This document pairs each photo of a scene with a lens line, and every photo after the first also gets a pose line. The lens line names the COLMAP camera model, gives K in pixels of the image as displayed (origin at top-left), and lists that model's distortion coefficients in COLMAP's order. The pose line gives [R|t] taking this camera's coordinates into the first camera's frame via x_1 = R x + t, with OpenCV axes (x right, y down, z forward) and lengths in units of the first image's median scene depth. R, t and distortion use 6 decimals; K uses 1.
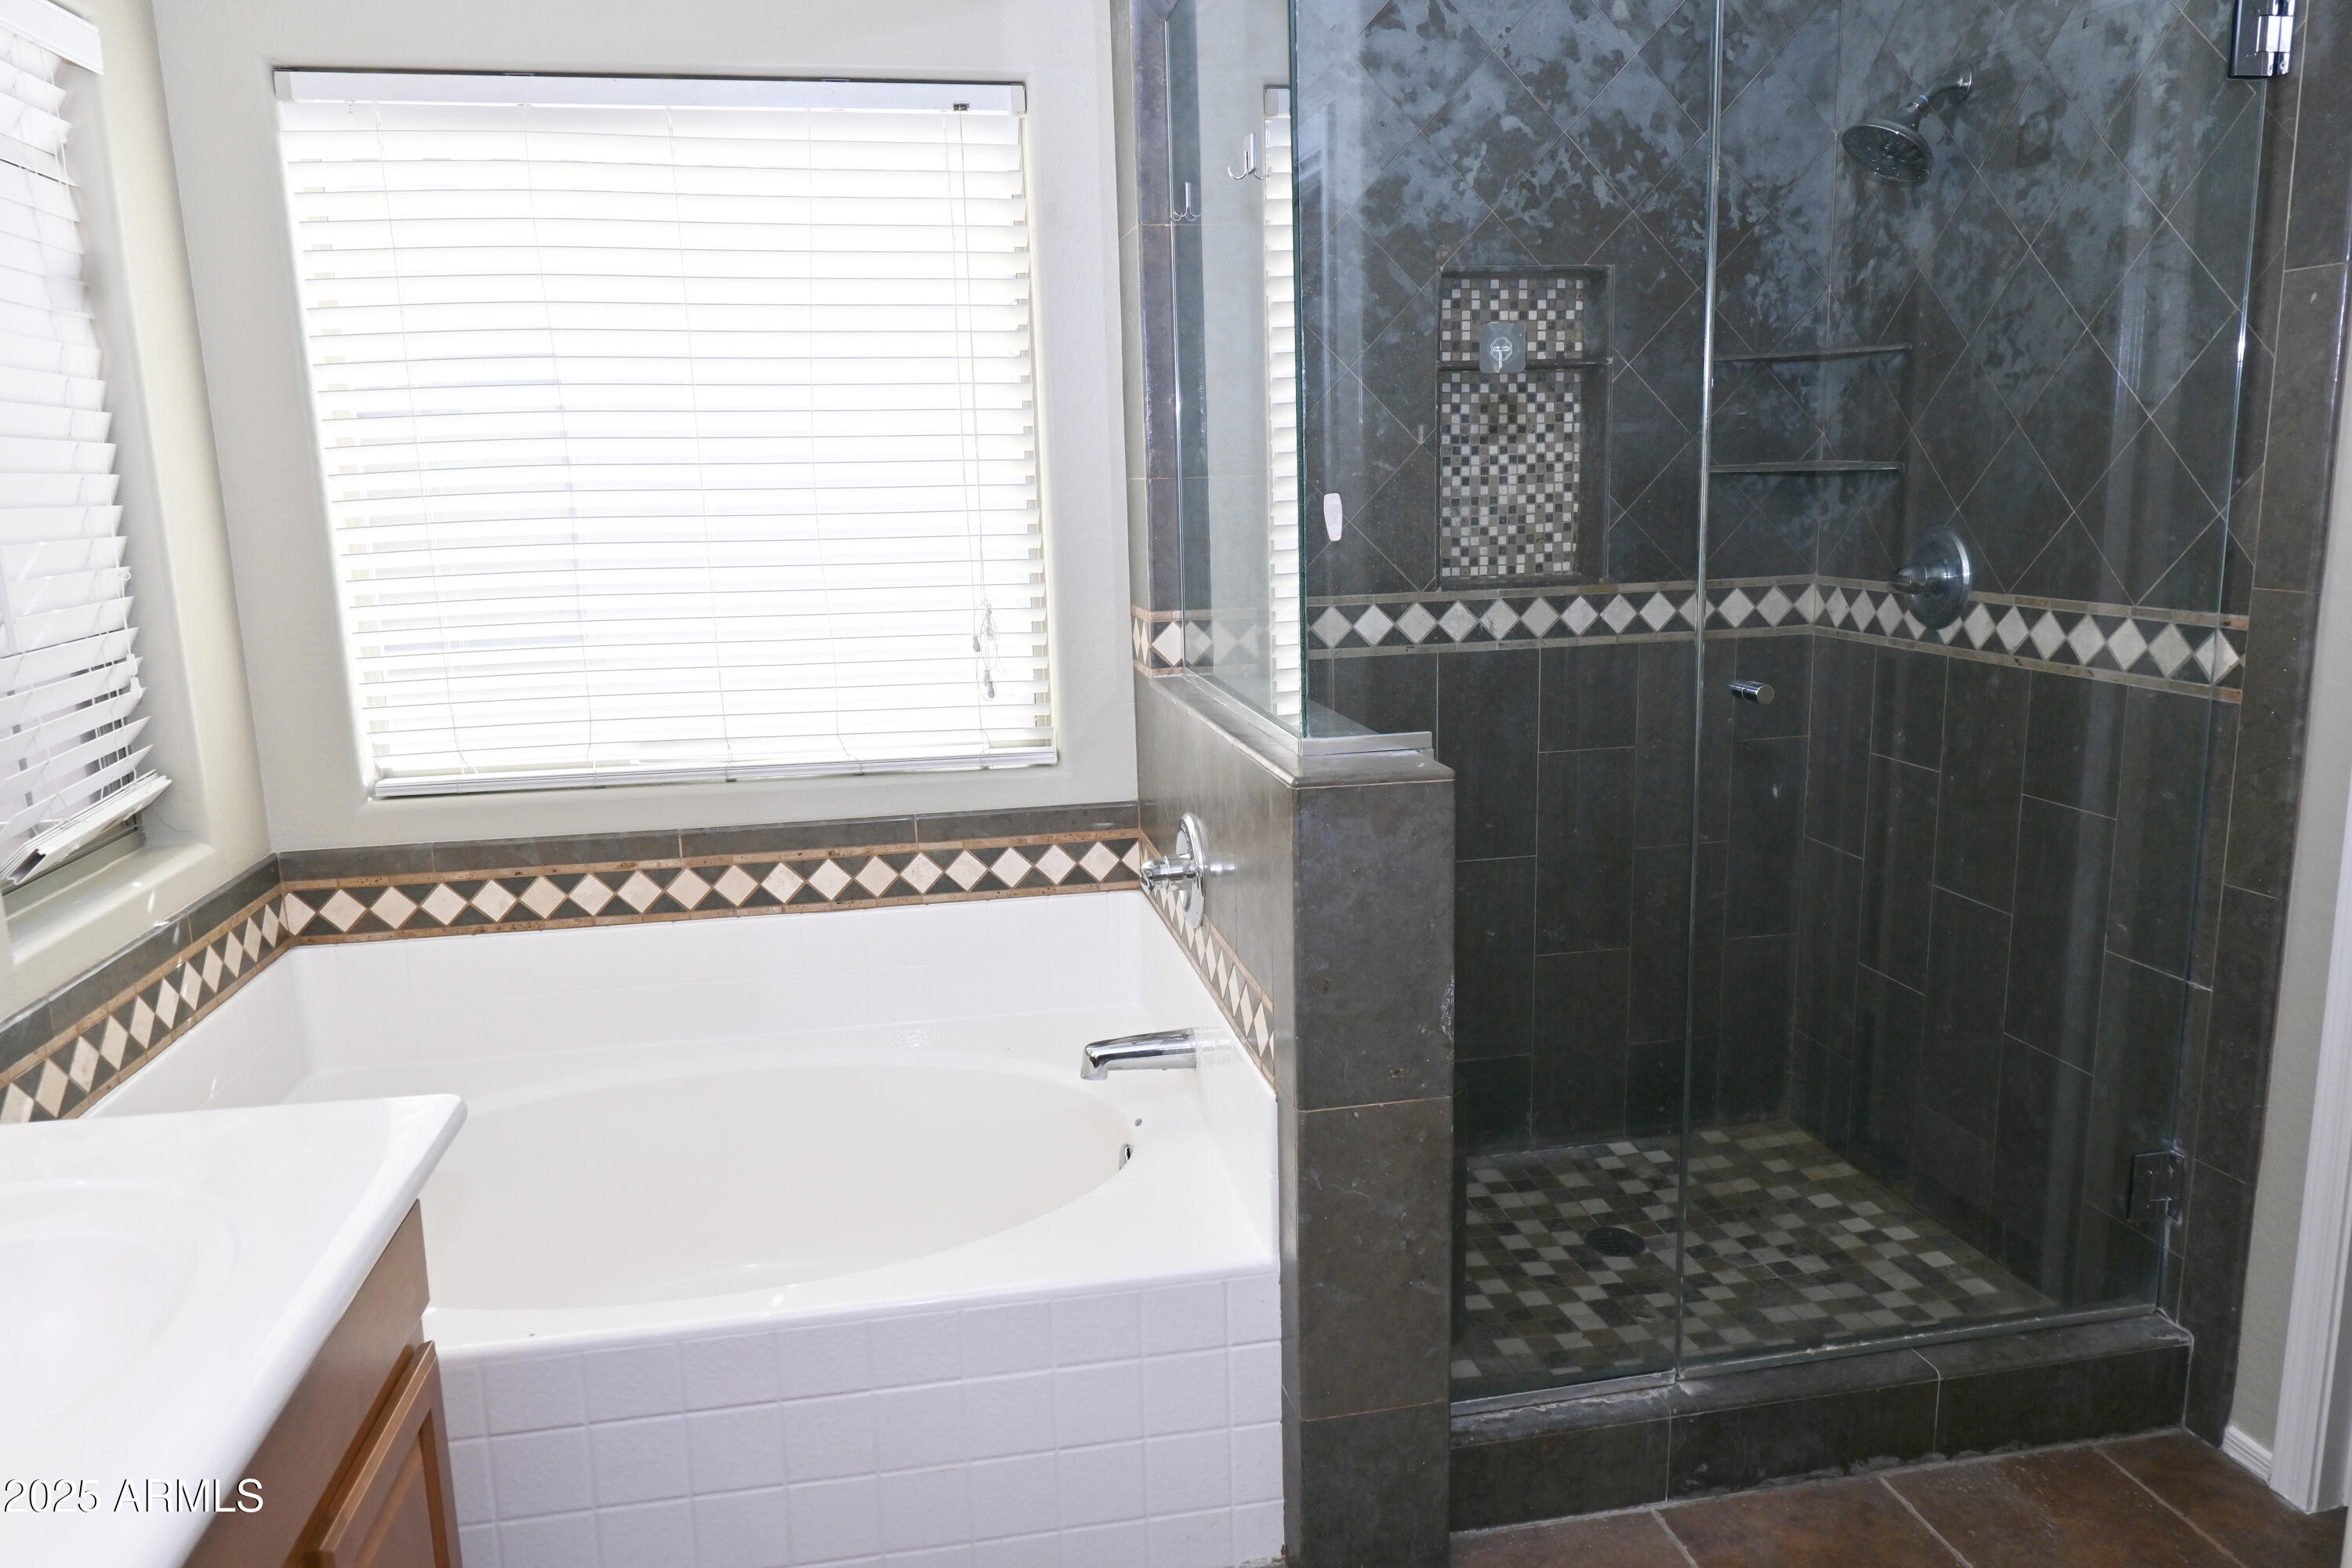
lens RADIAL K [[1594.1, 0, 1176.0], [0, 1594.1, 784.0], [0, 0, 1]] dist [0.002658, -0.000393]
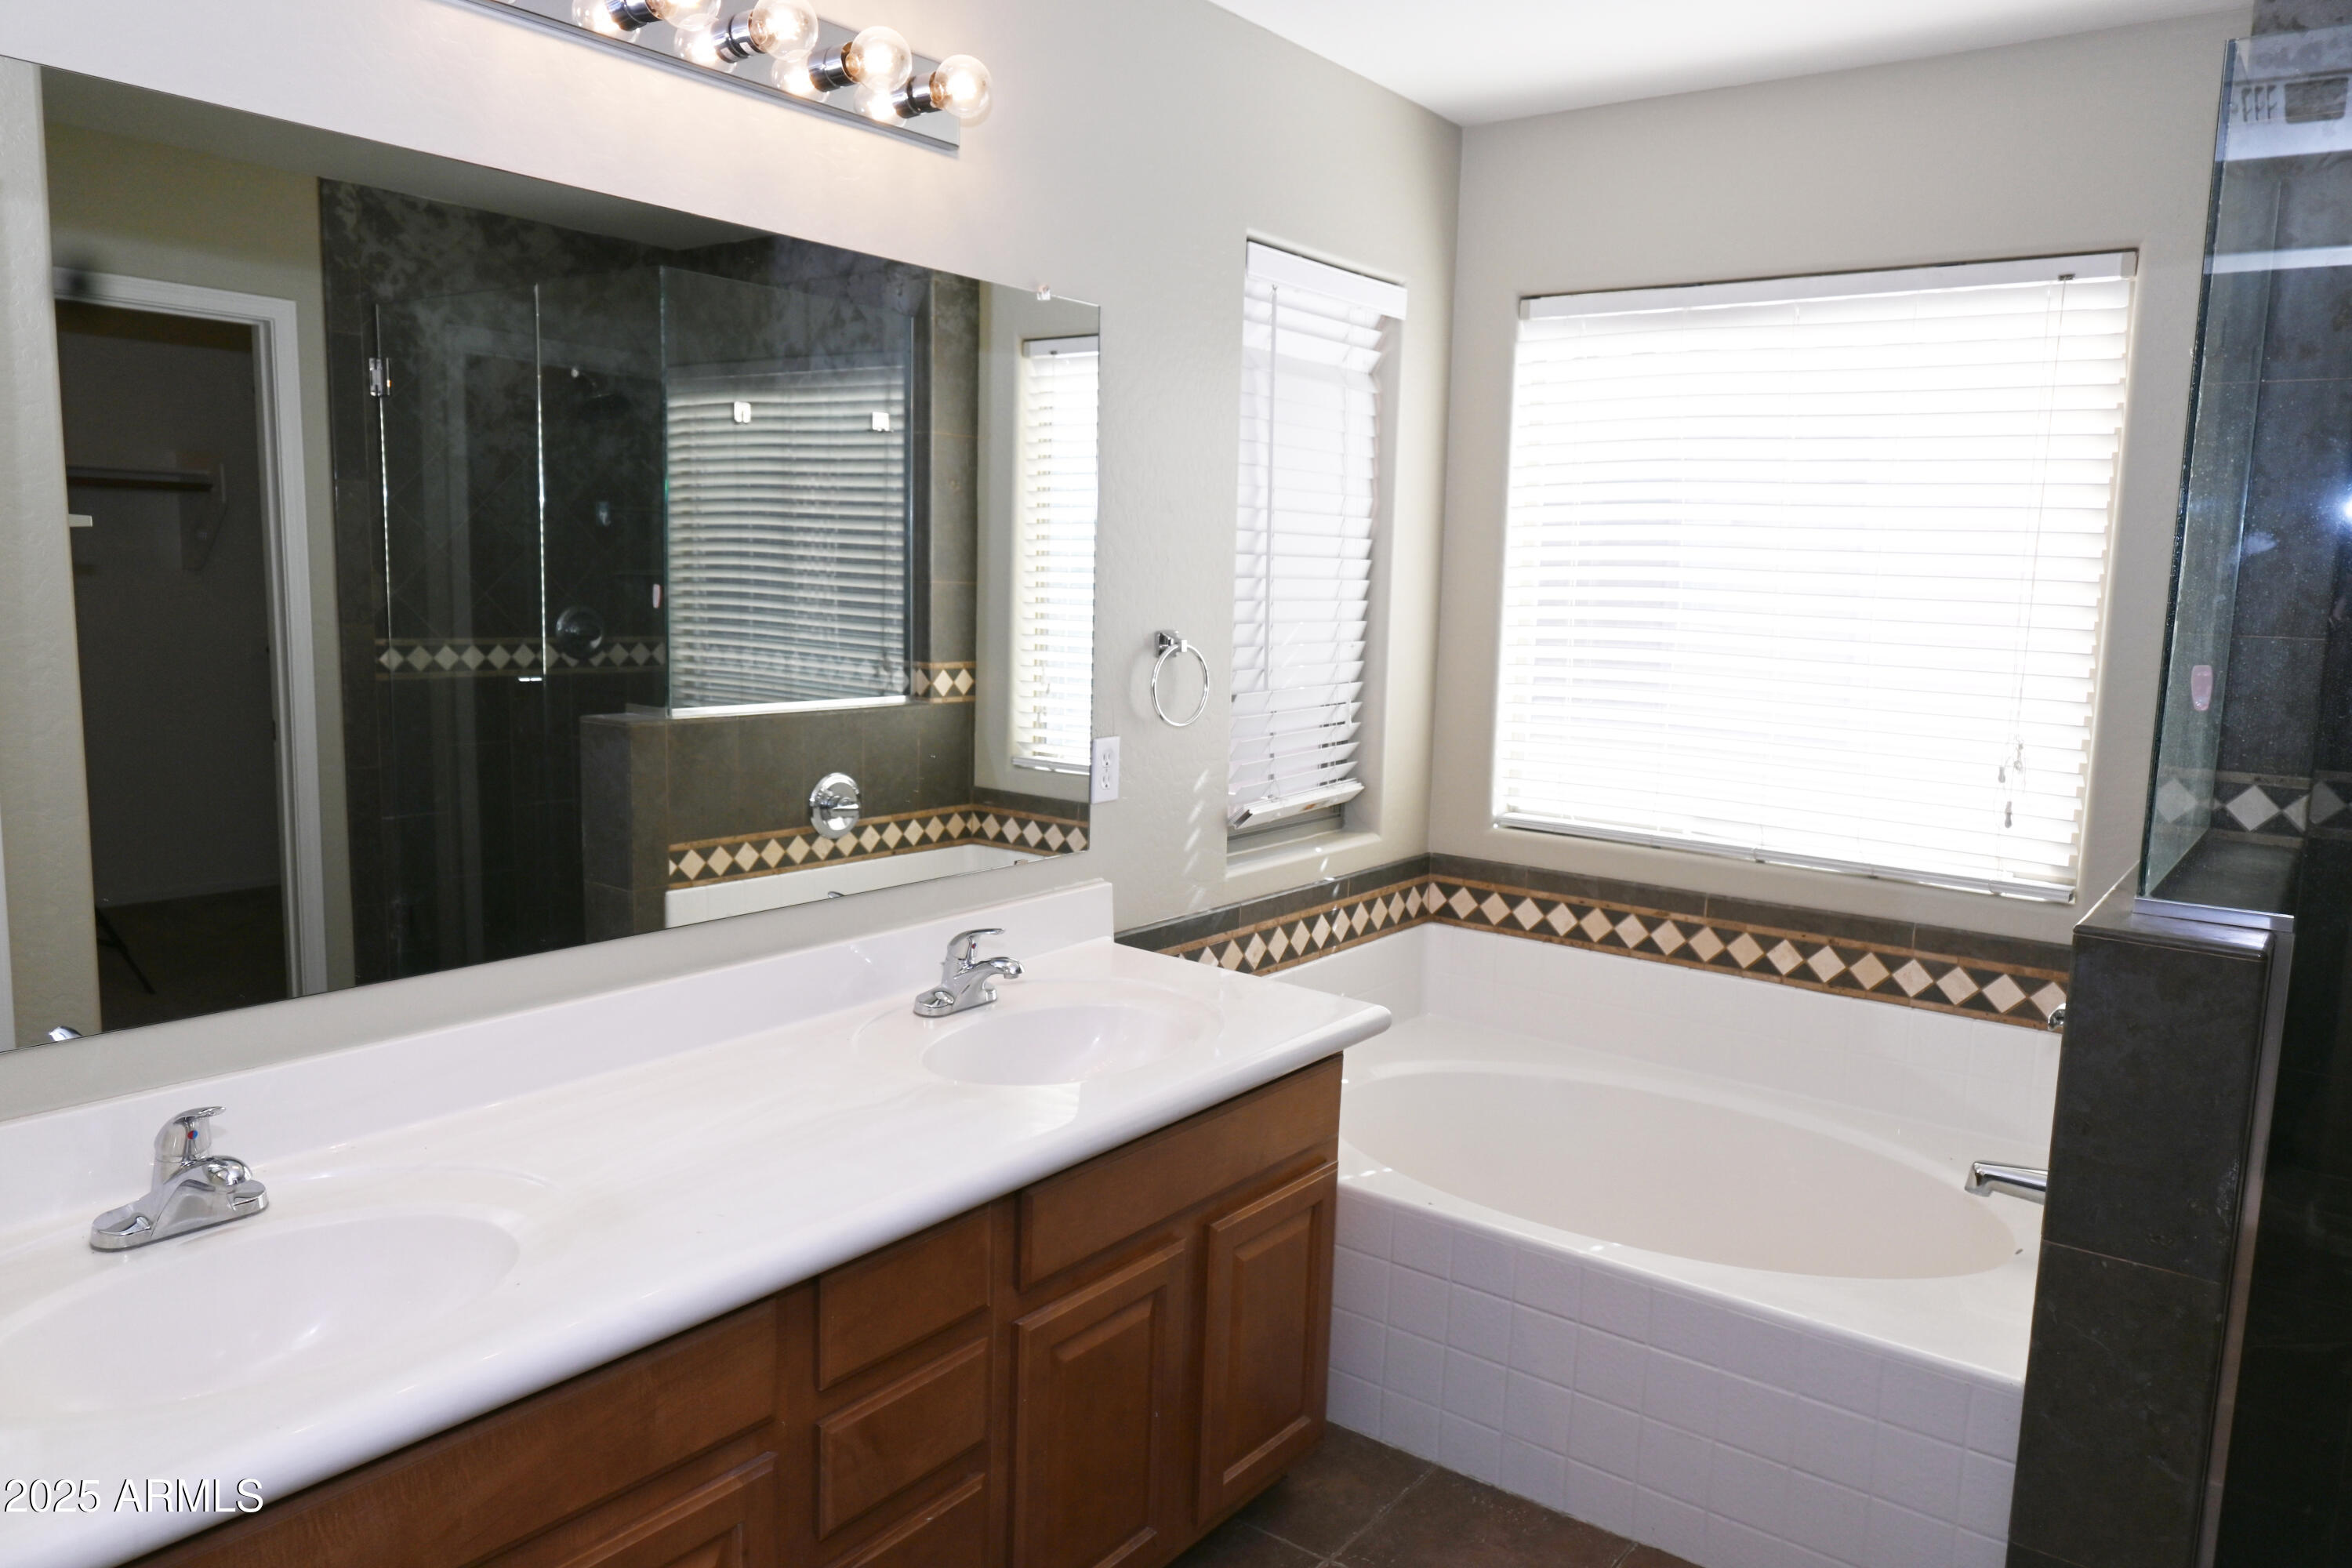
lens RADIAL K [[1594.1, 0, 1176.0], [0, 1594.1, 784.0], [0, 0, 1]] dist [-0.019223, 0.001064]
pose [[0.666939, 0.142075, -0.731442, 0.290417], [-0.183929, 0.982667, 0.023164, -0.006395], [0.722054, 0.119085, 0.681511, -0.110096]]
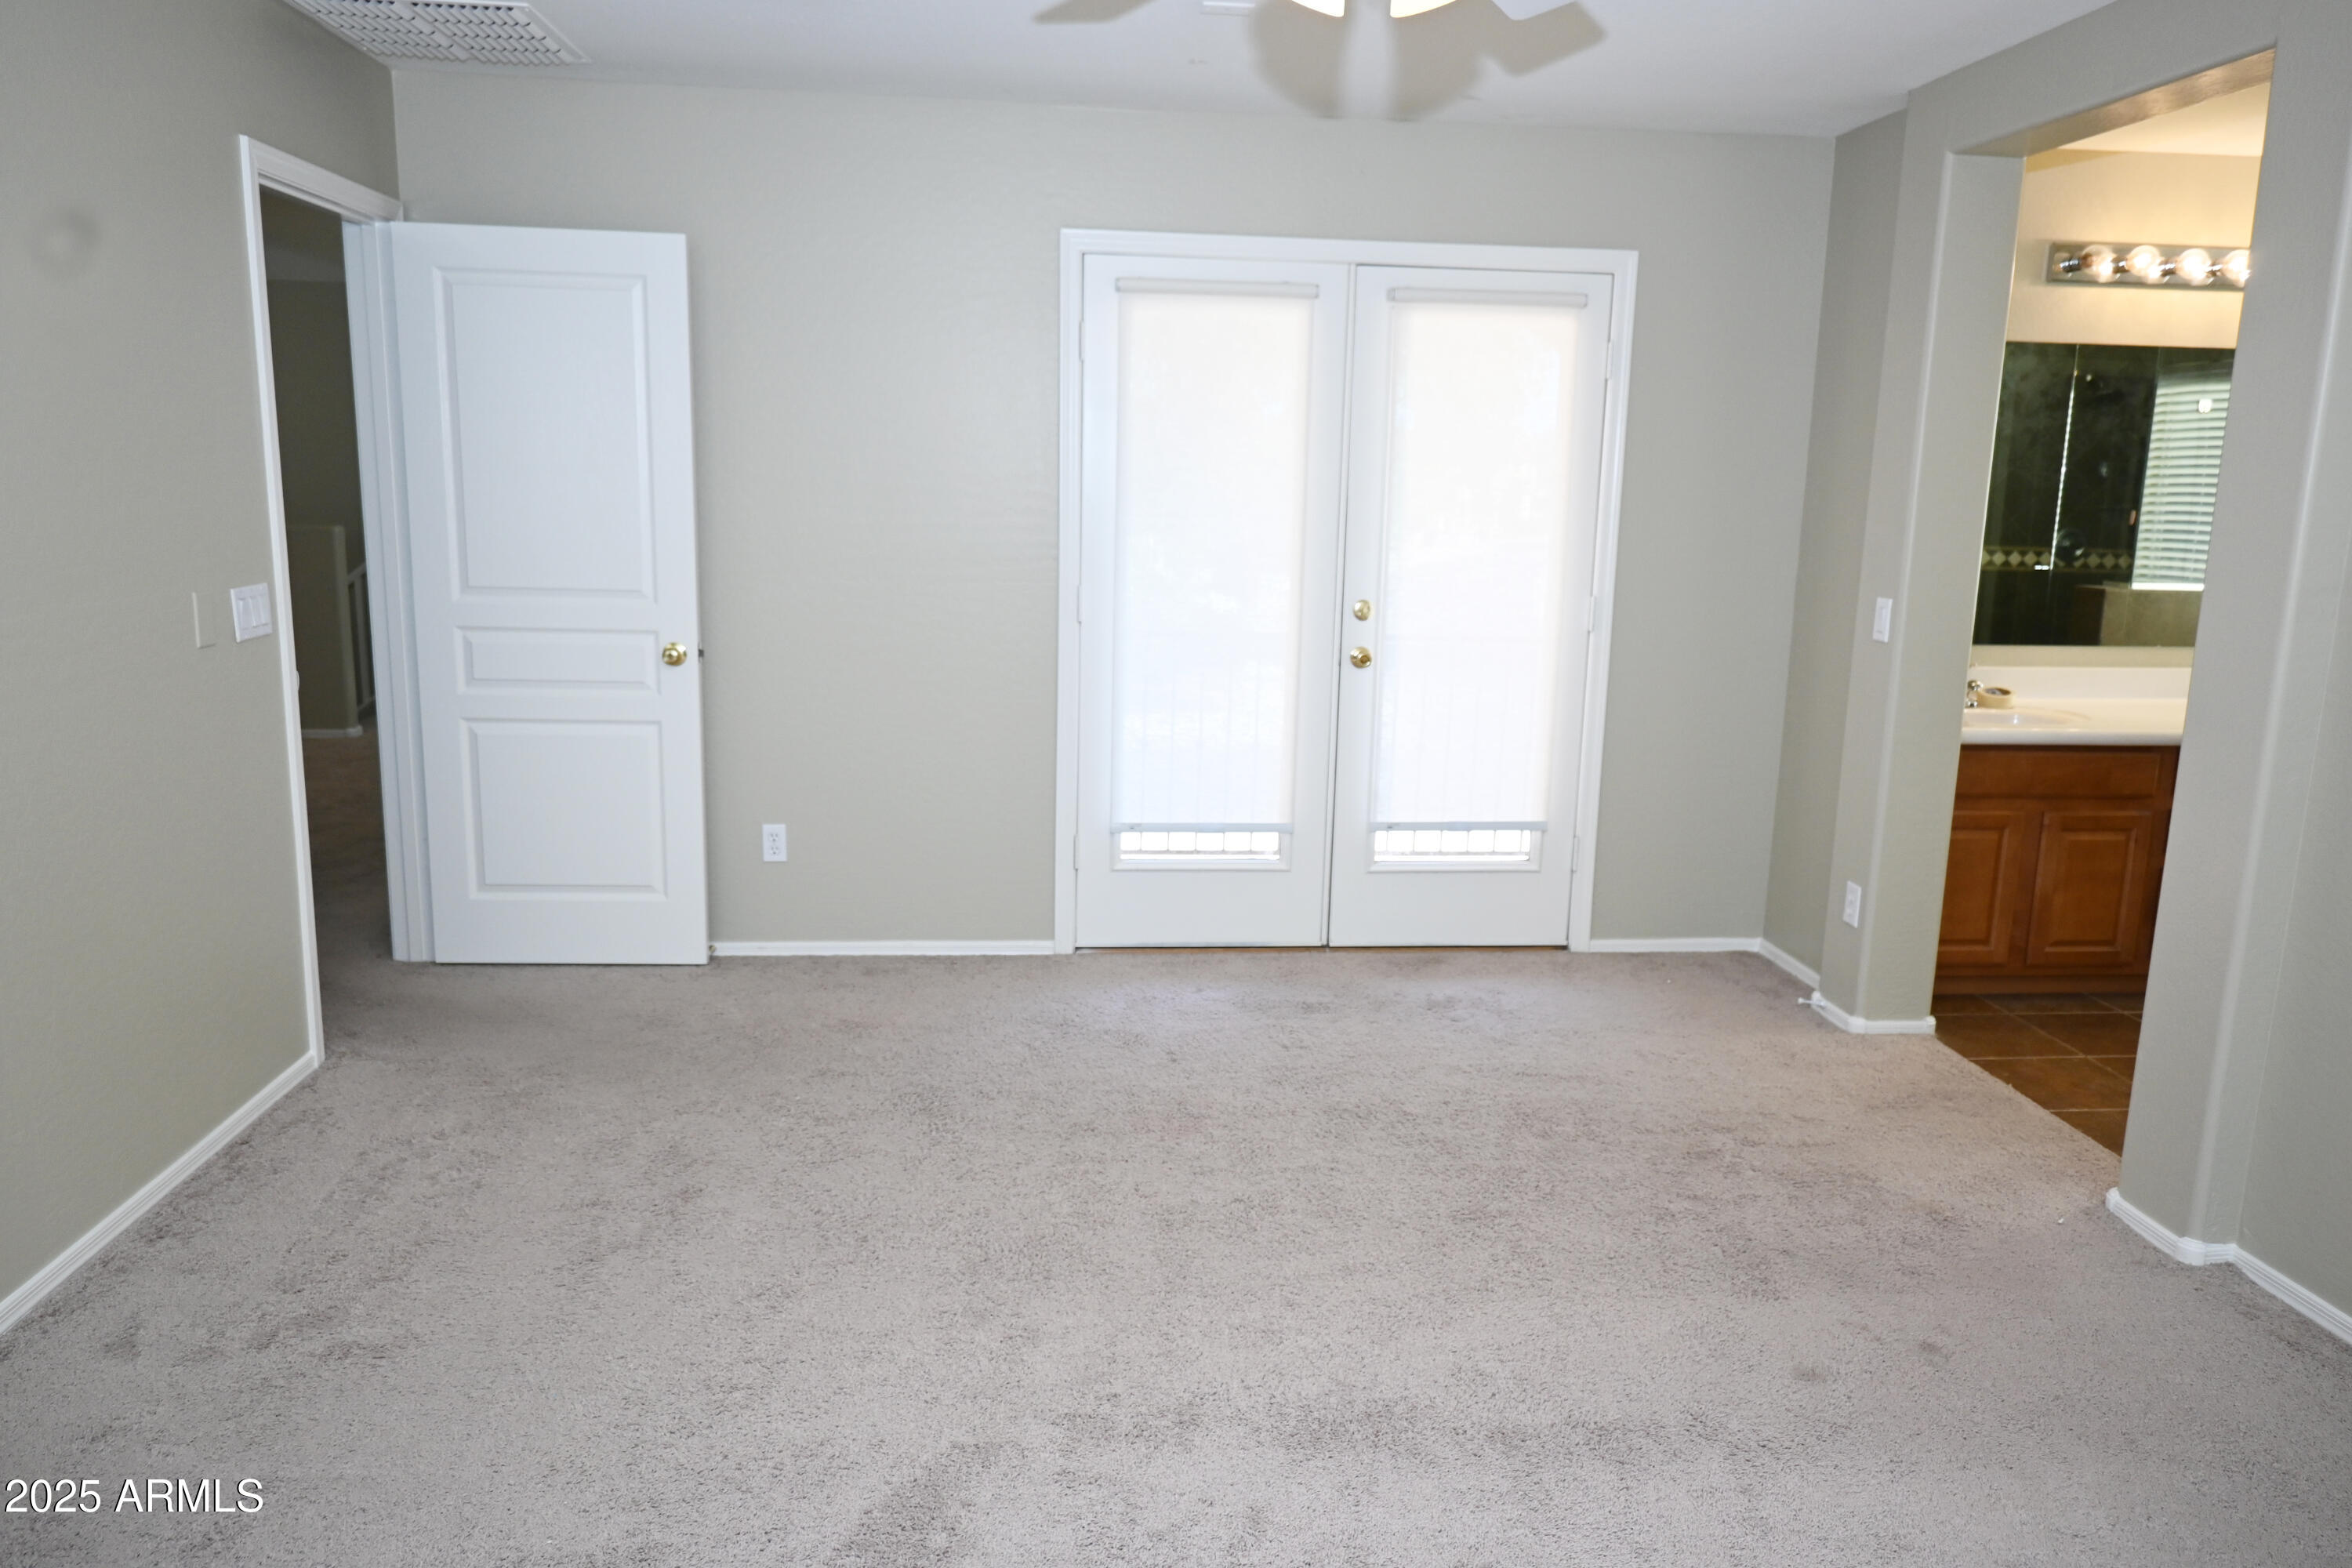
lens RADIAL K [[1594.1, 0, 1176.0], [0, 1594.1, 784.0], [0, 0, 1]] dist [-0.019223, 0.001064]
pose [[-0.102577, 0.208828, -0.972558, 0.758850], [-0.205395, 0.952199, 0.226120, 0.029565], [0.973289, 0.222953, -0.054782, -0.336348]]
